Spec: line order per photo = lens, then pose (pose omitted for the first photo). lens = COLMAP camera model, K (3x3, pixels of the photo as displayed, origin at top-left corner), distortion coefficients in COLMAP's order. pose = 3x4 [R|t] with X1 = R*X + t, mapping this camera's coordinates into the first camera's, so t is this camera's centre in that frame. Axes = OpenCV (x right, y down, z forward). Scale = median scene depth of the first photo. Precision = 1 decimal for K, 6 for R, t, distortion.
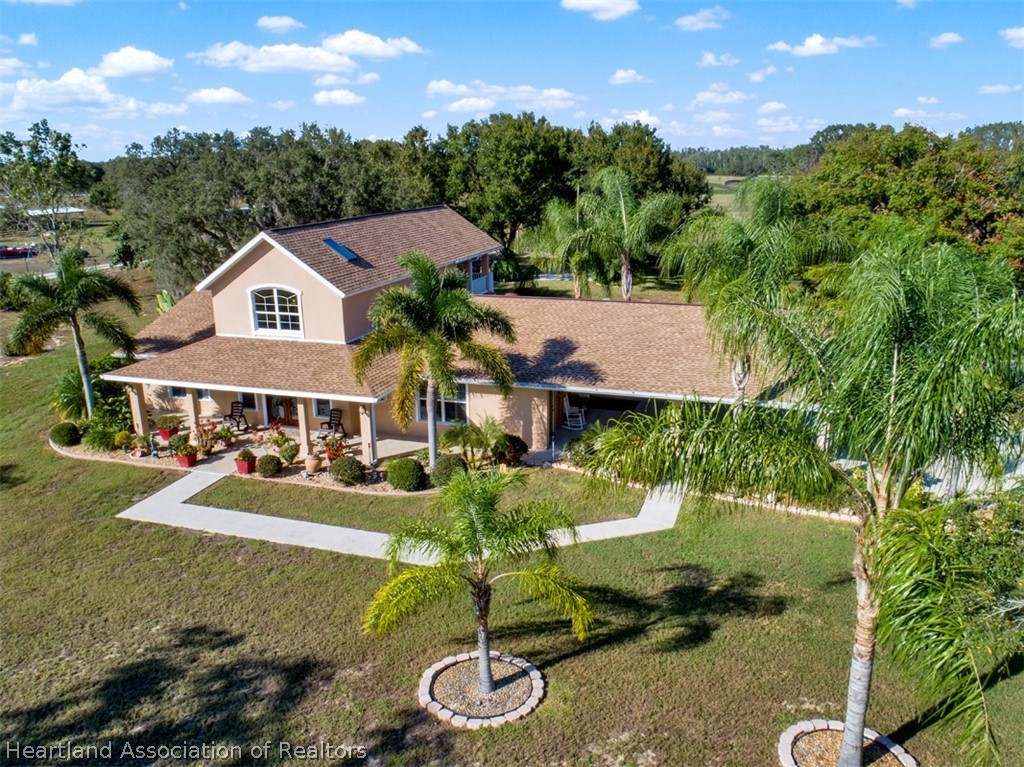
lens RADIAL K [[795.1, 0, 512.0], [0, 795.1, 383.5], [0, 0, 1]] dist [-0.006928, 0.001927]
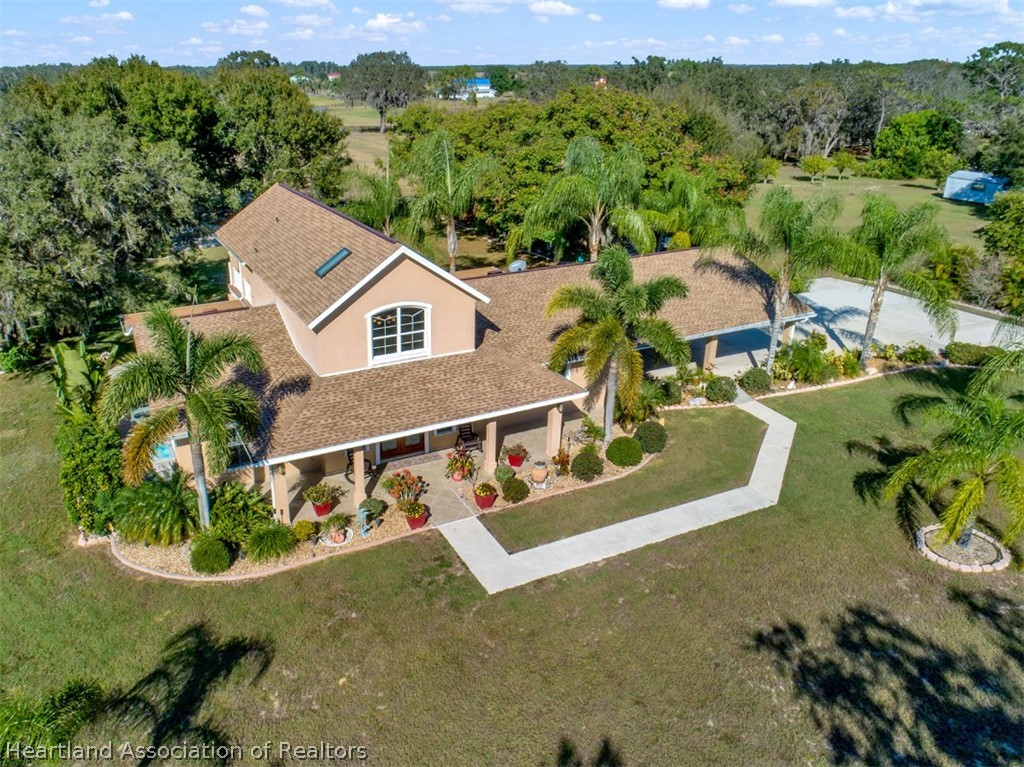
lens RADIAL K [[798.8, 0, 458.1], [0, 798.8, 383.0], [0, 0, 1]] dist [0.081806, -0.000373]
pose [[0.735279, -0.252562, 0.628949, -0.828938], [0.199279, 0.967519, 0.155549, -0.163246], [-0.647806, 0.010964, 0.761727, 0.282354]]
